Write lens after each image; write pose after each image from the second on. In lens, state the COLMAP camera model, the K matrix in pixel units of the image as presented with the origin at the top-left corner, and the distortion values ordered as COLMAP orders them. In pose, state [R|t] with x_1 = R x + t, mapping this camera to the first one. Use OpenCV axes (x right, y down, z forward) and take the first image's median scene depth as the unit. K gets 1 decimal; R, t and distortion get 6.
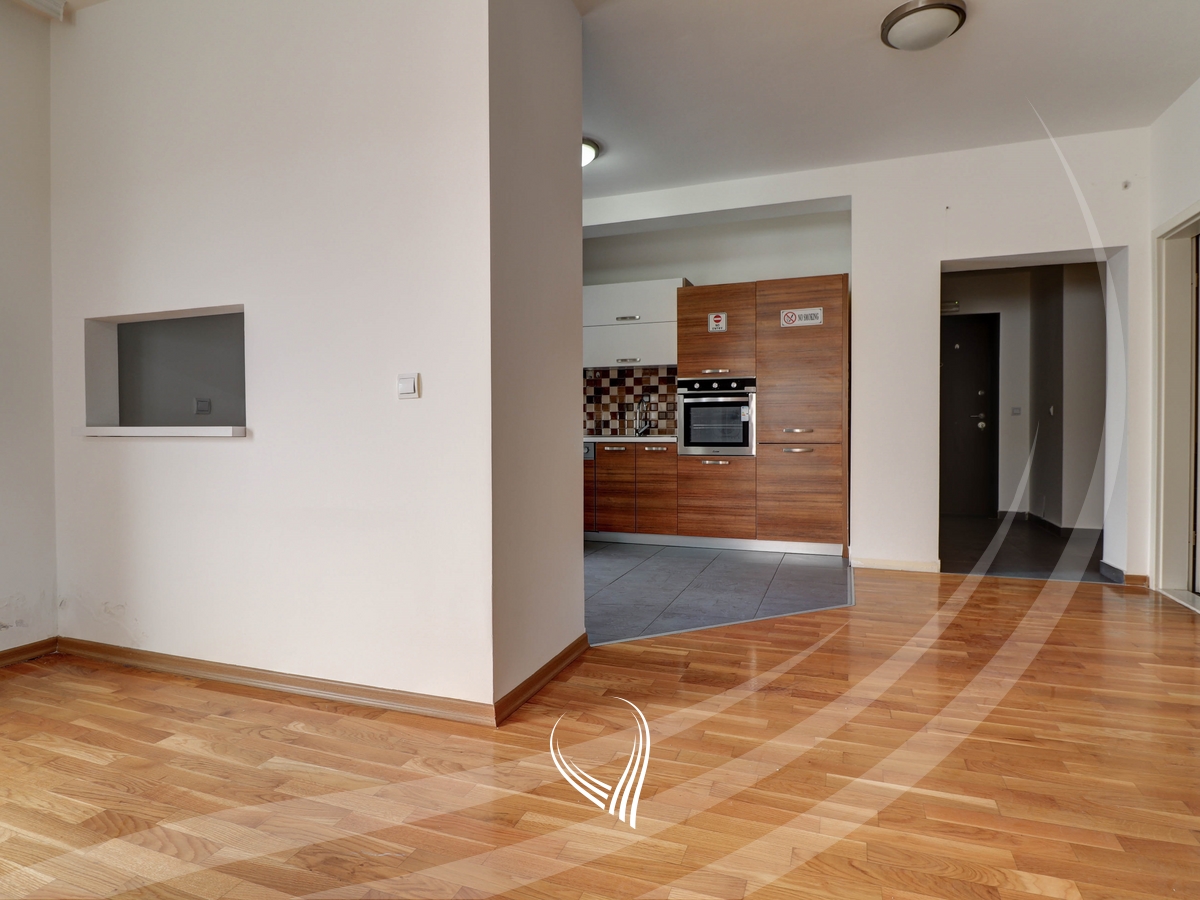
lens RADIAL K [[657.9, 0, 608.3], [0, 657.9, 440.0], [0, 0, 1]] dist [-0.006347, -0.001792]
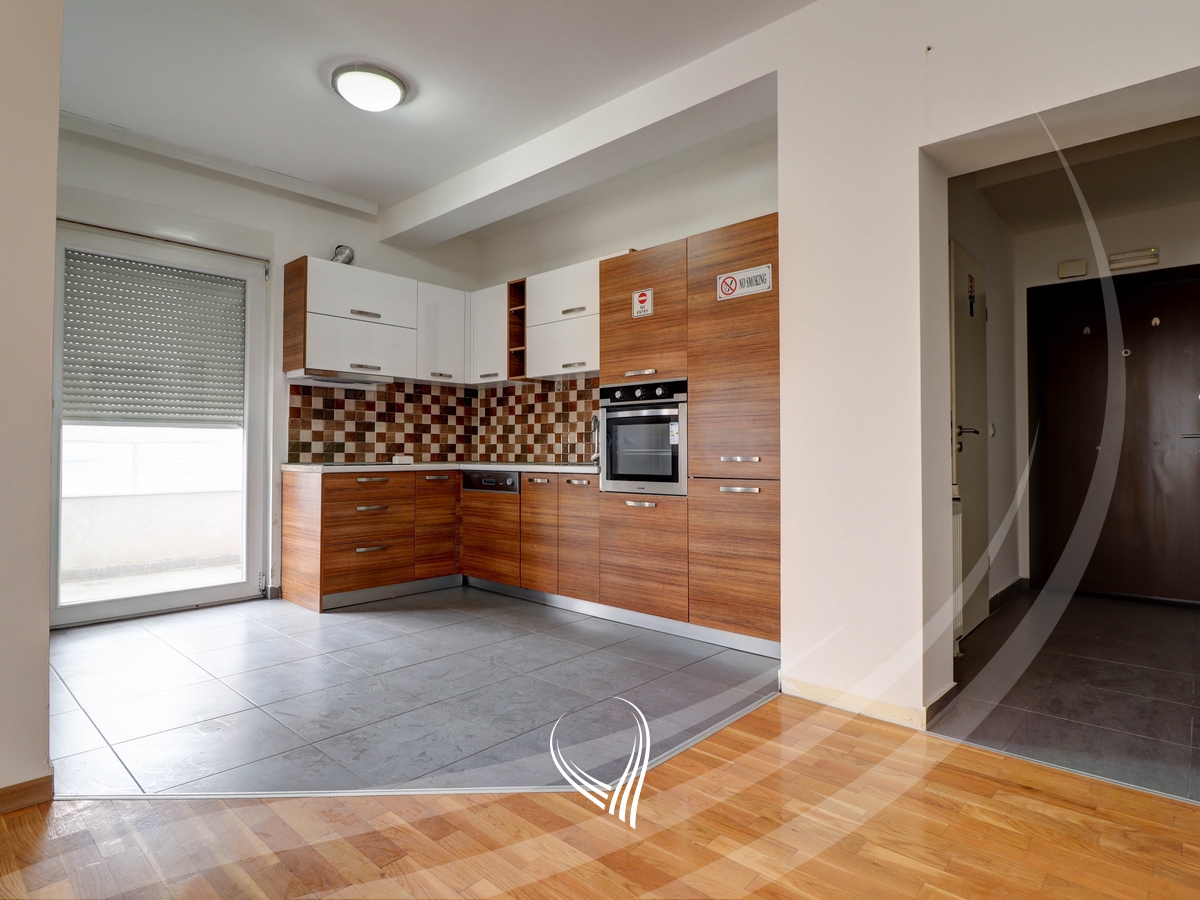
lens RADIAL K [[657.9, 0, 608.3], [0, 657.9, 440.0], [0, 0, 1]] dist [-0.006347, -0.001792]
pose [[0.925127, -0.002821, -0.379646, 0.399592], [-0.011115, 0.999343, -0.034510, -0.008988], [0.379494, 0.036146, 0.924488, 0.346622]]
